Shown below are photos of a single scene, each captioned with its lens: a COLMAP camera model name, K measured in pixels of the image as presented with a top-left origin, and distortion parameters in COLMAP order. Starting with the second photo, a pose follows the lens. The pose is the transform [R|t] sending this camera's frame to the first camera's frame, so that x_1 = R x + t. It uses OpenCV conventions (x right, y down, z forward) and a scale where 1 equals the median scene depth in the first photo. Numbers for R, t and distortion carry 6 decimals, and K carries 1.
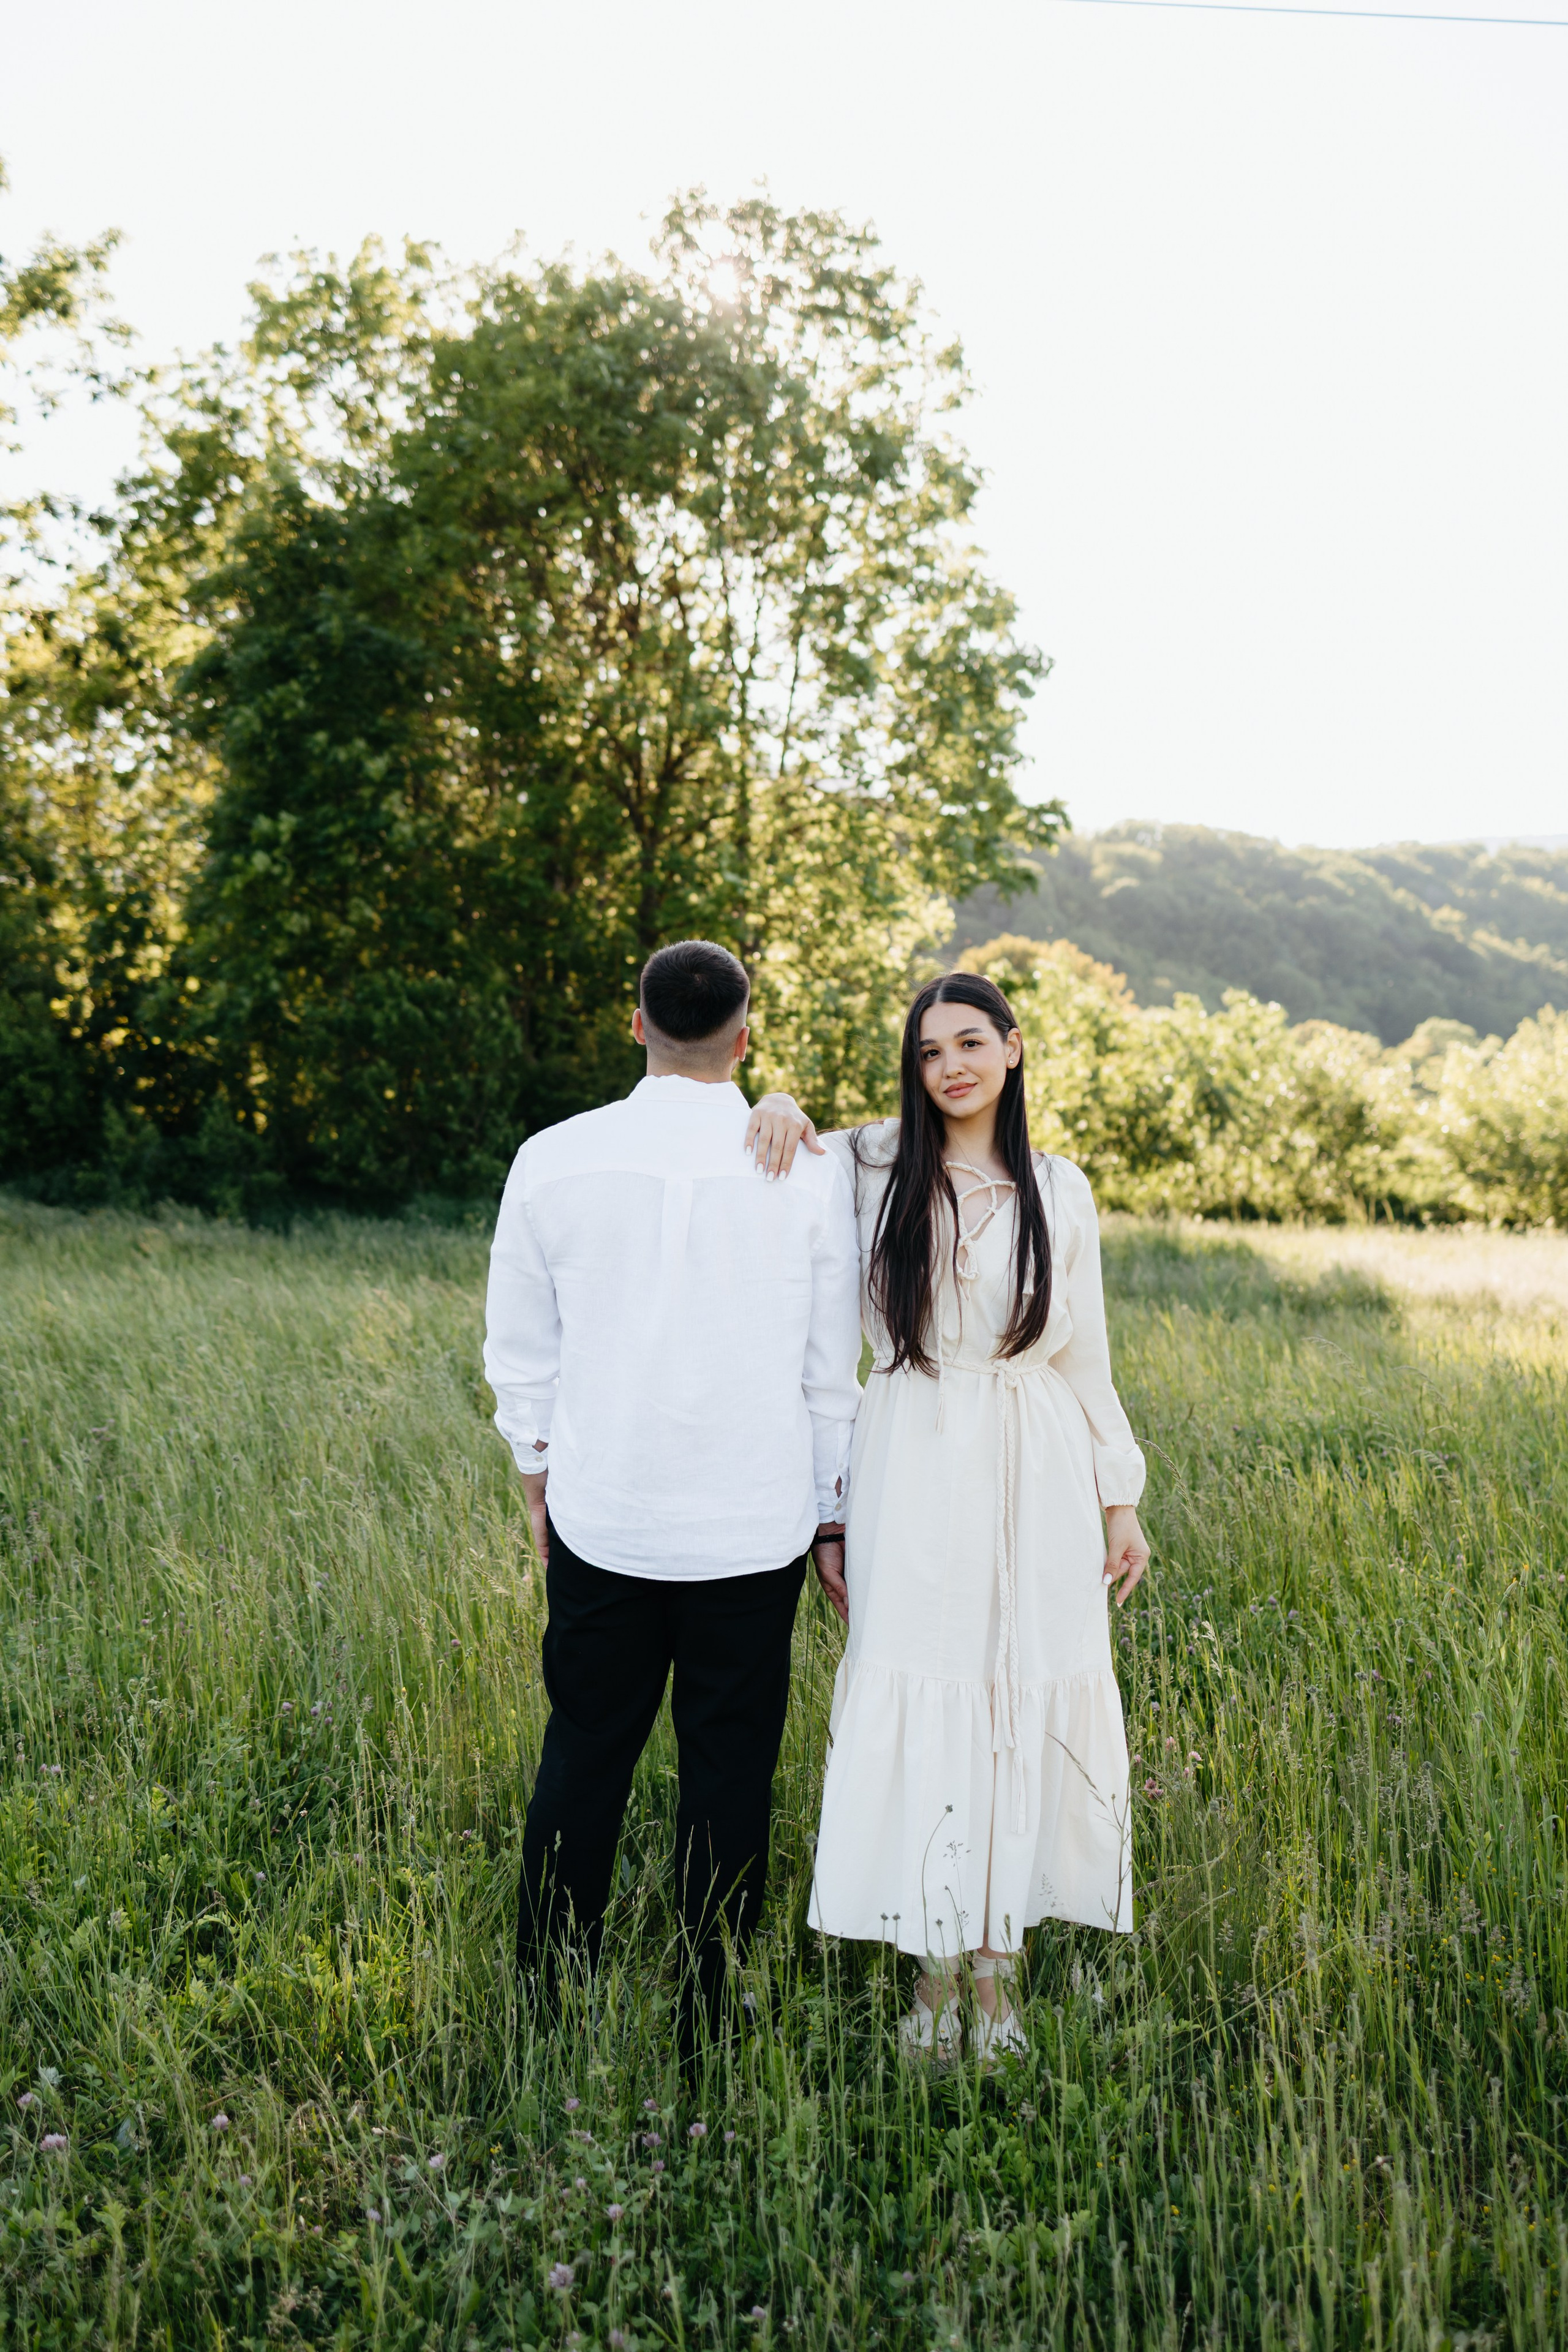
lens RADIAL K [[2430.0, 0, 833.2], [0, 2430.0, 1176.2], [0, 0, 1]] dist [0.087038, -0.007167]
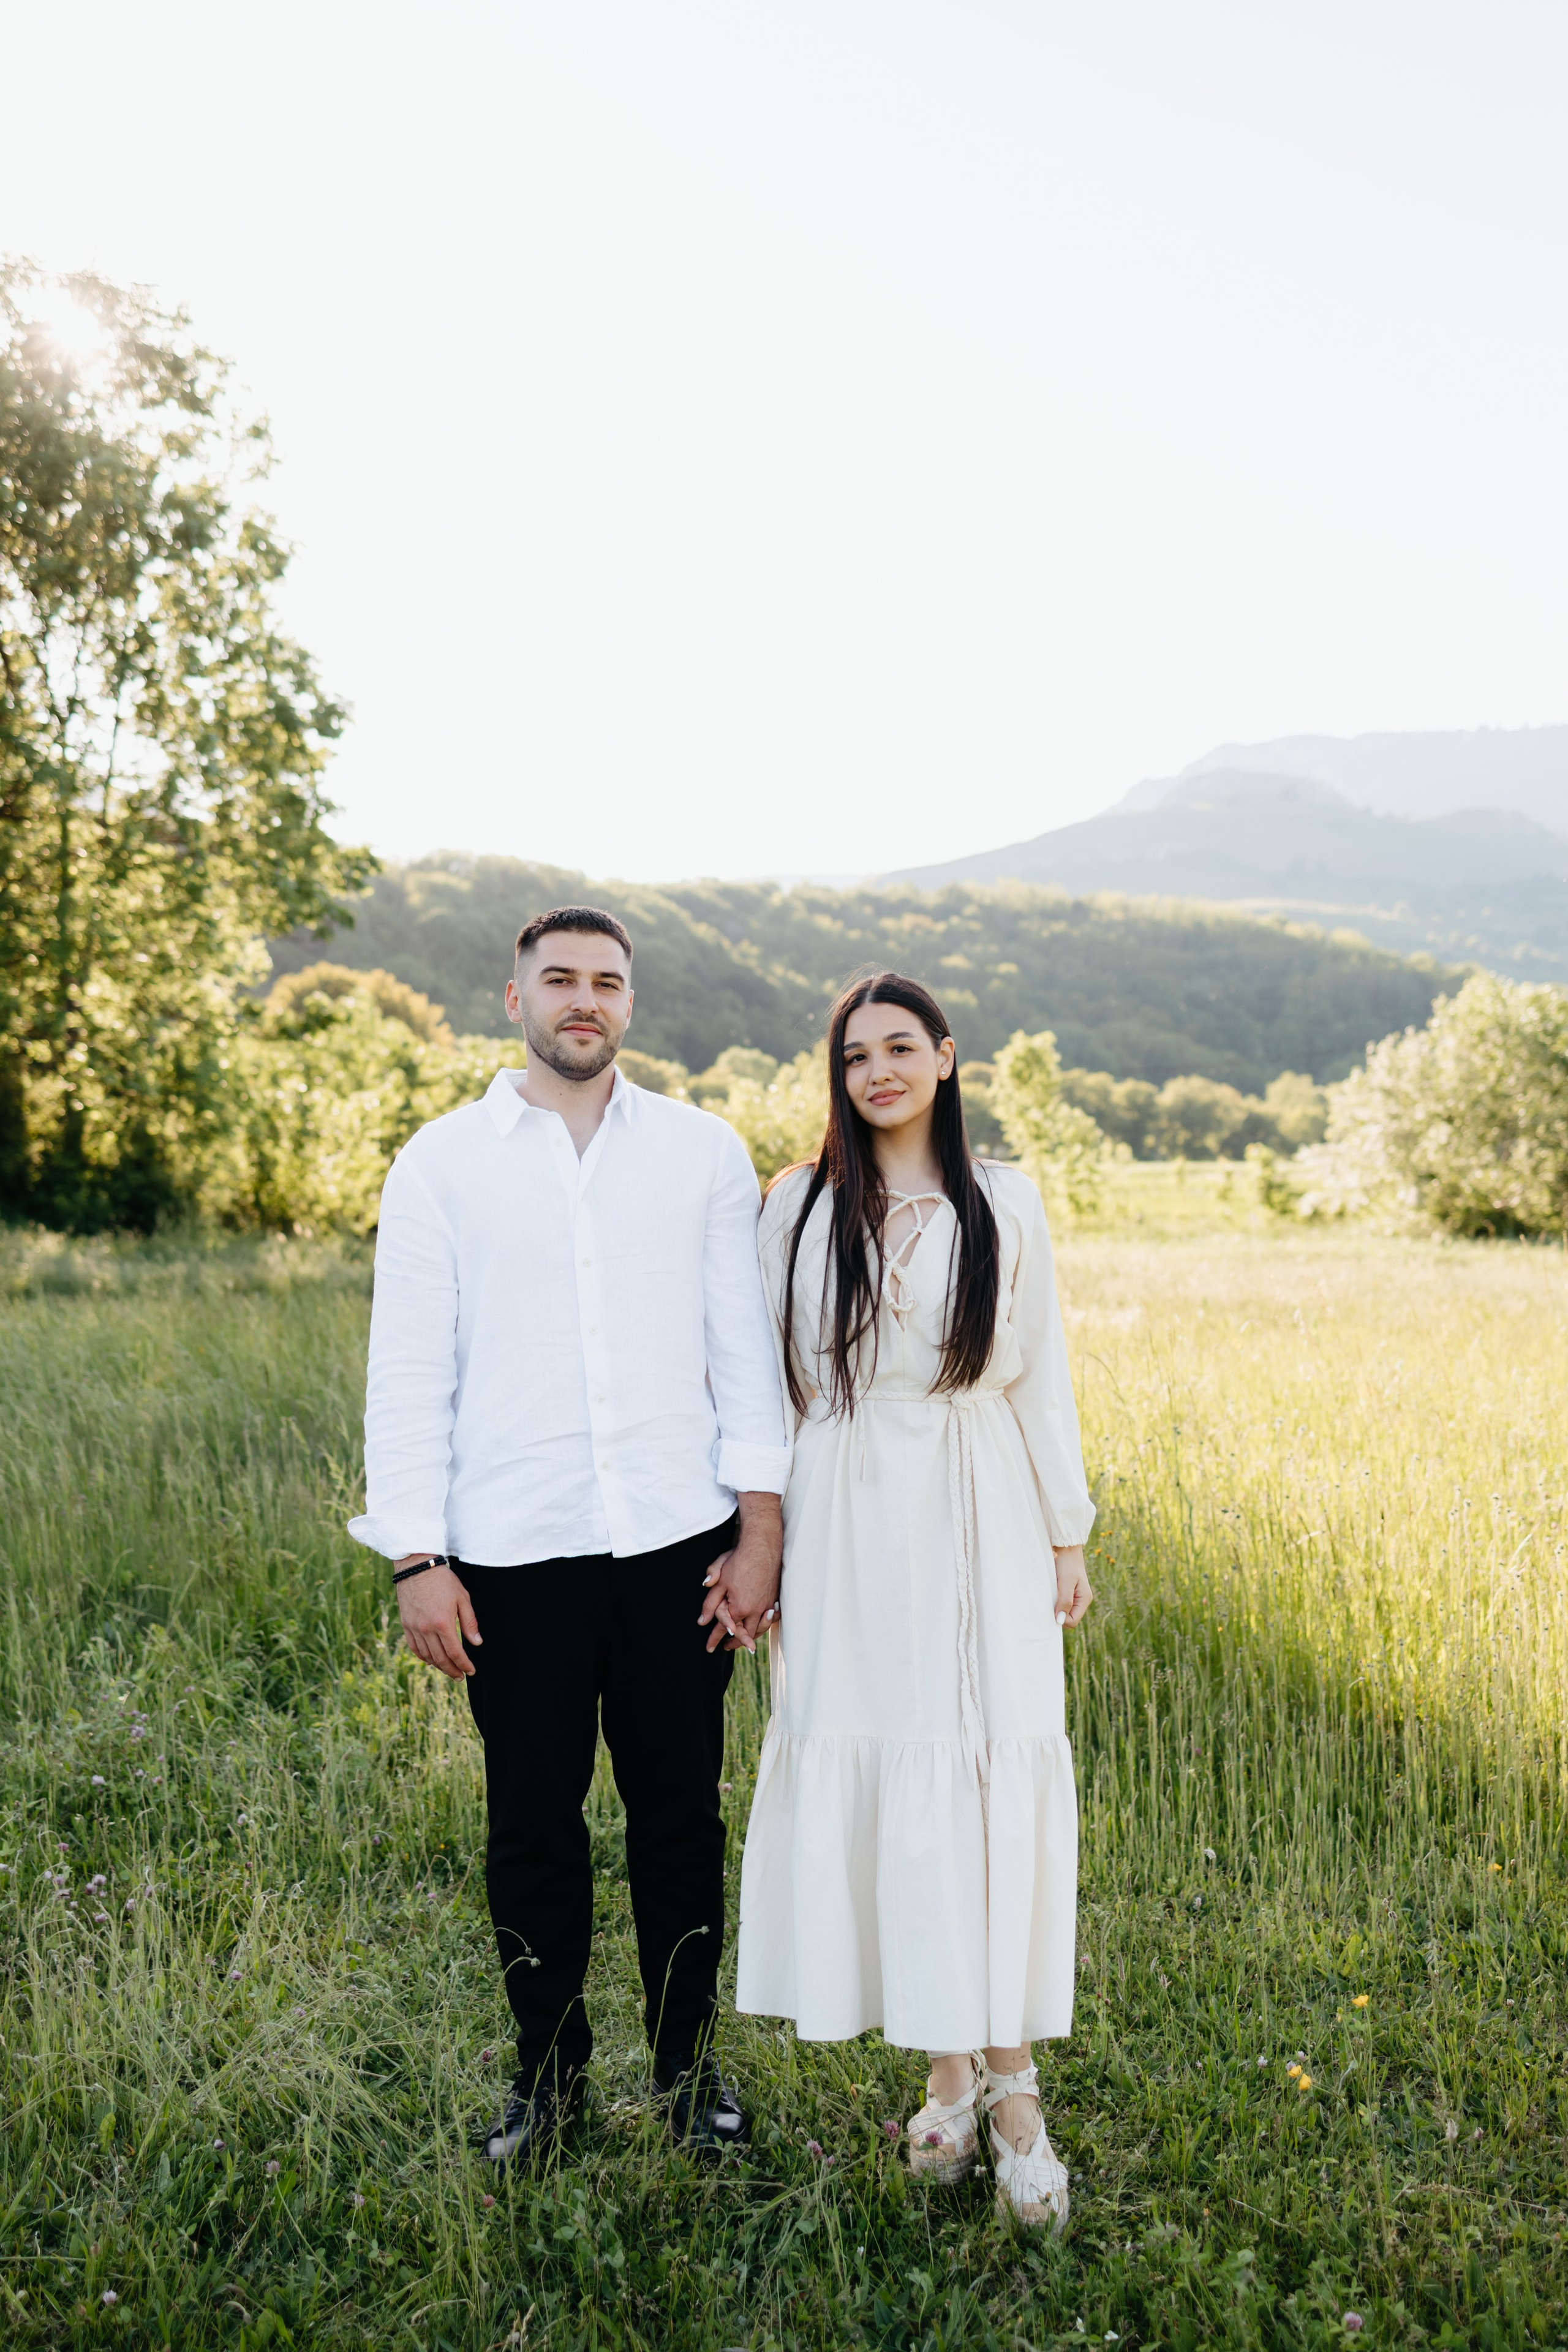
lens RADIAL K [[2469.7, 0, 823.6], [0, 2469.7, 1181.2], [0, 0, 1]] dist [0.041823, 0.010071]
pose [[0.963241, -0.011922, 0.268374, -0.009258], [0.014166, 0.999879, -0.006425, 0.001260], [-0.268265, 0.009991, 0.963293, -0.093594]]
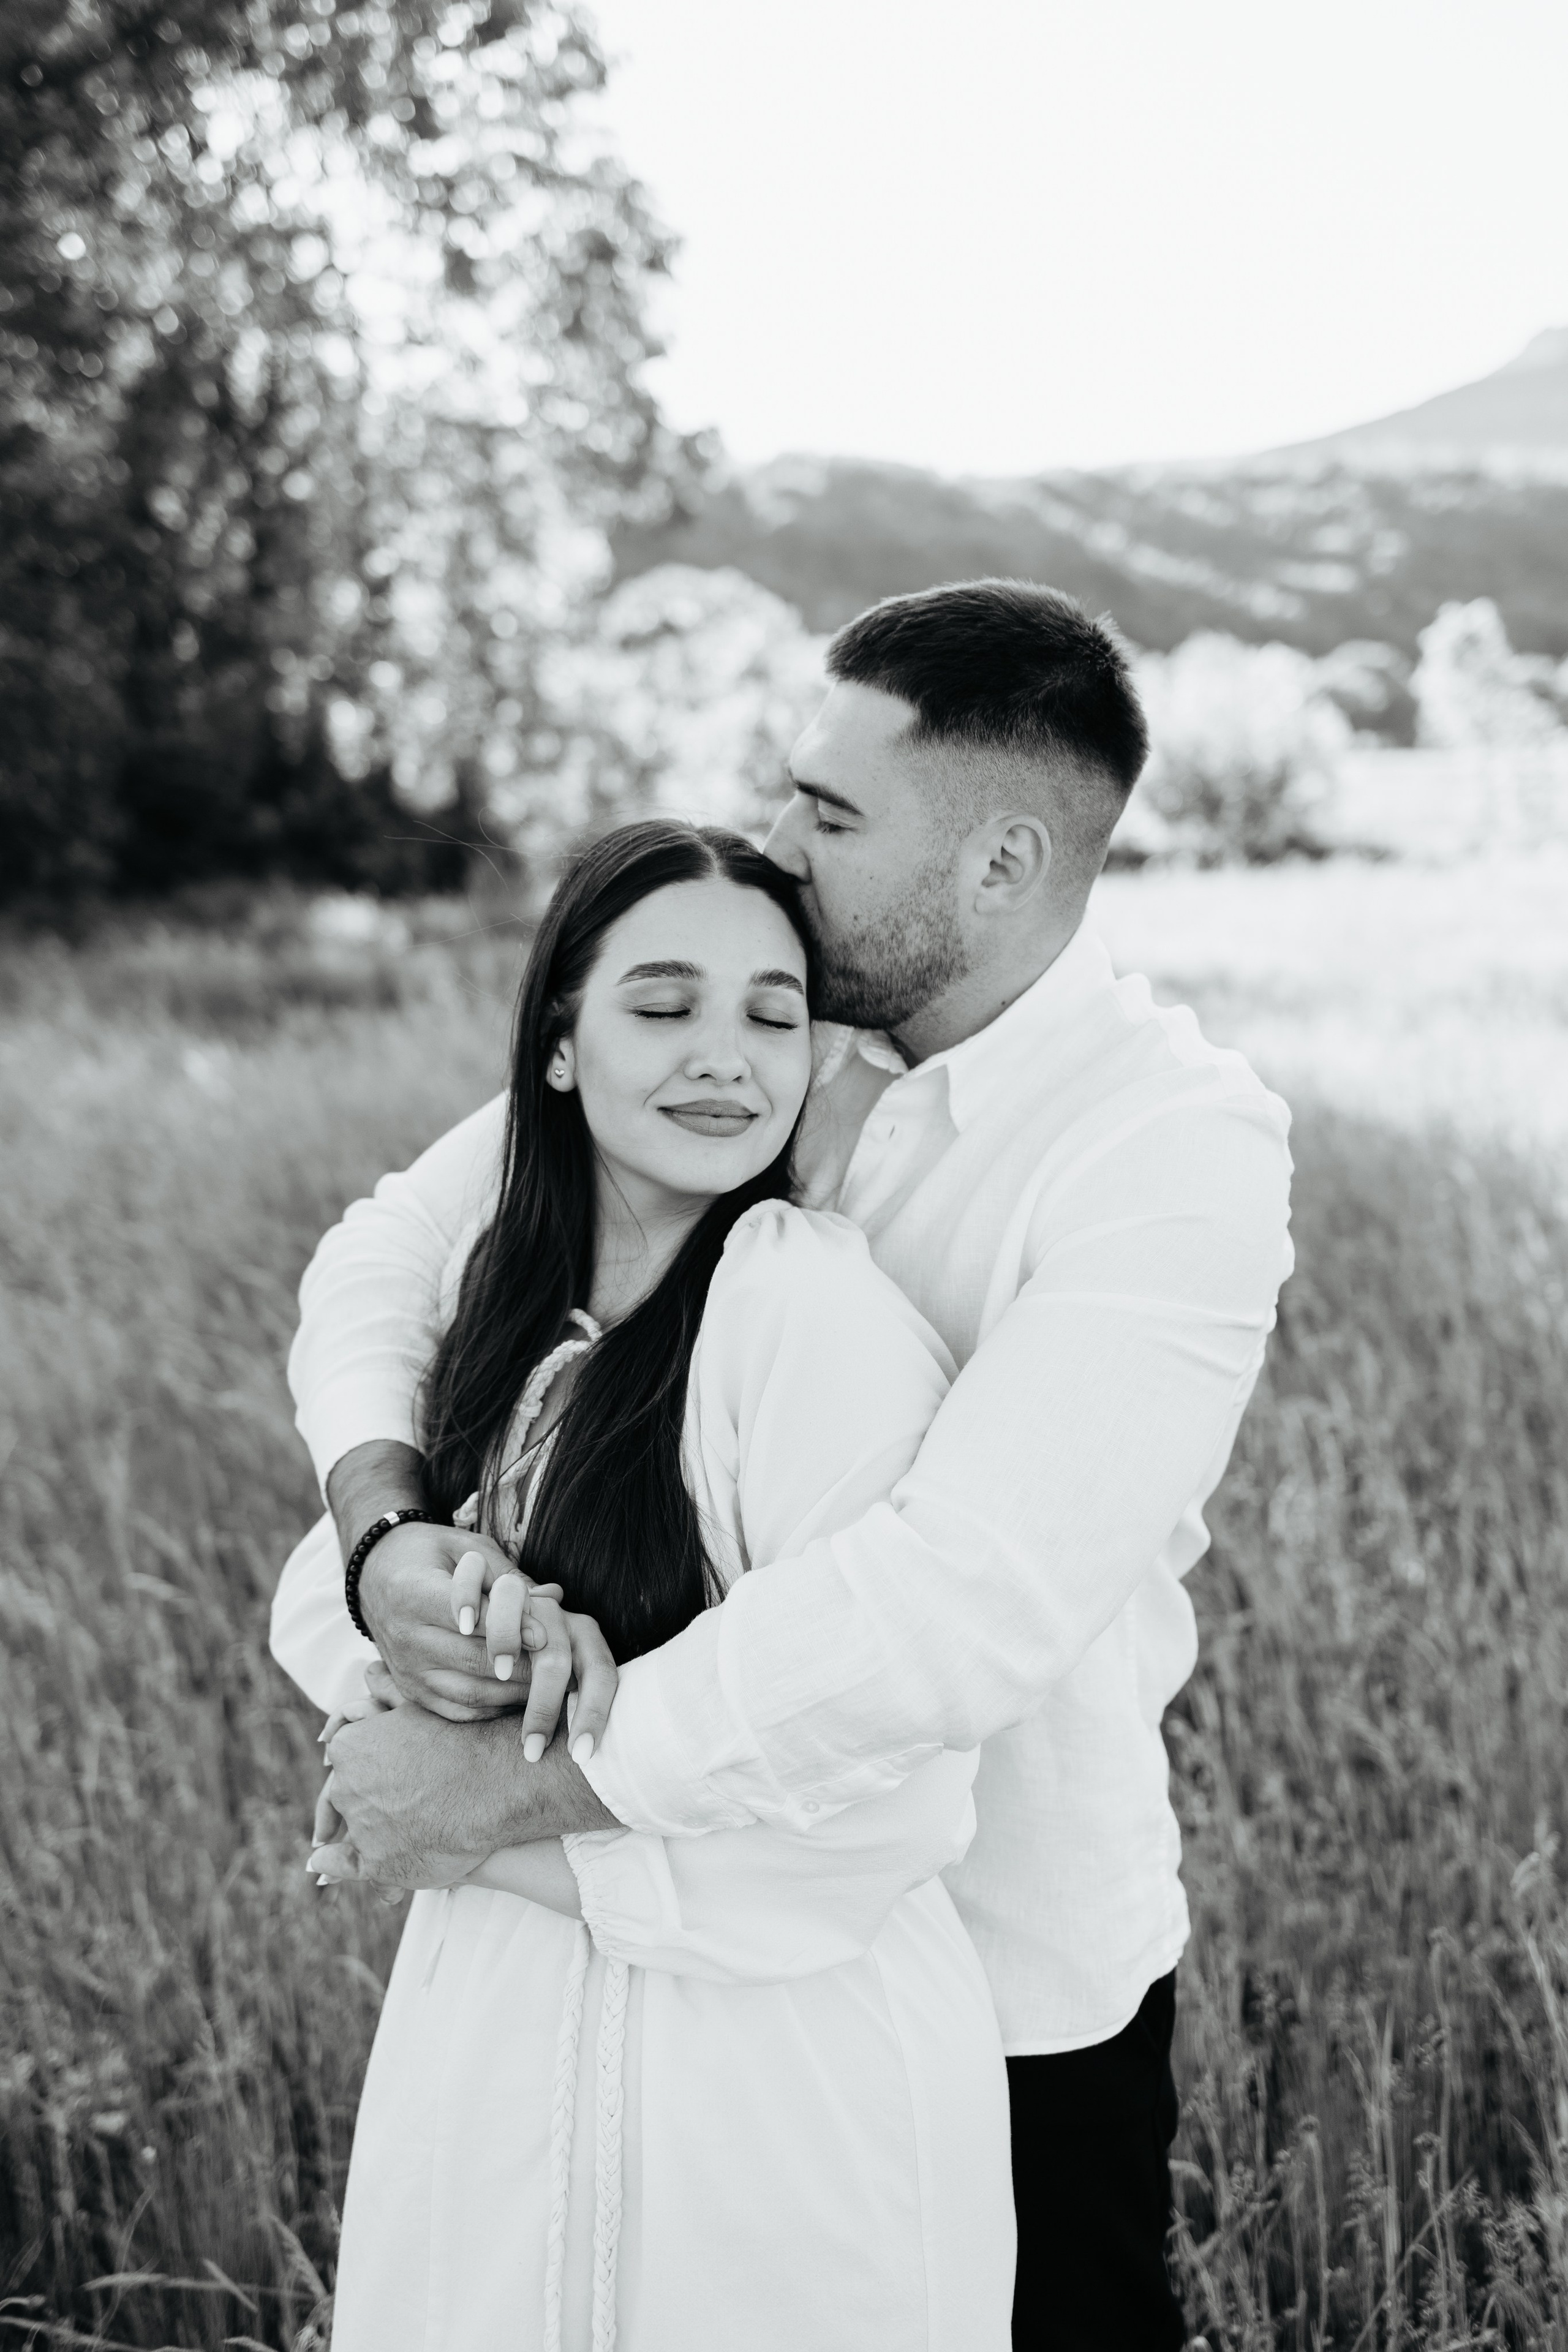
lens RADIAL K [[2381.2, 0, 784.0], [0, 2381.2, 1176.0], [0, 0, 1]] dist [0.005676, 0.004003]
pose [[0.992592, -0.062205, 0.104364, 0.006575], [0.046024, 0.987485, 0.150850, -0.006646], [-0.112441, -0.144929, 0.983032, 0.064969]]
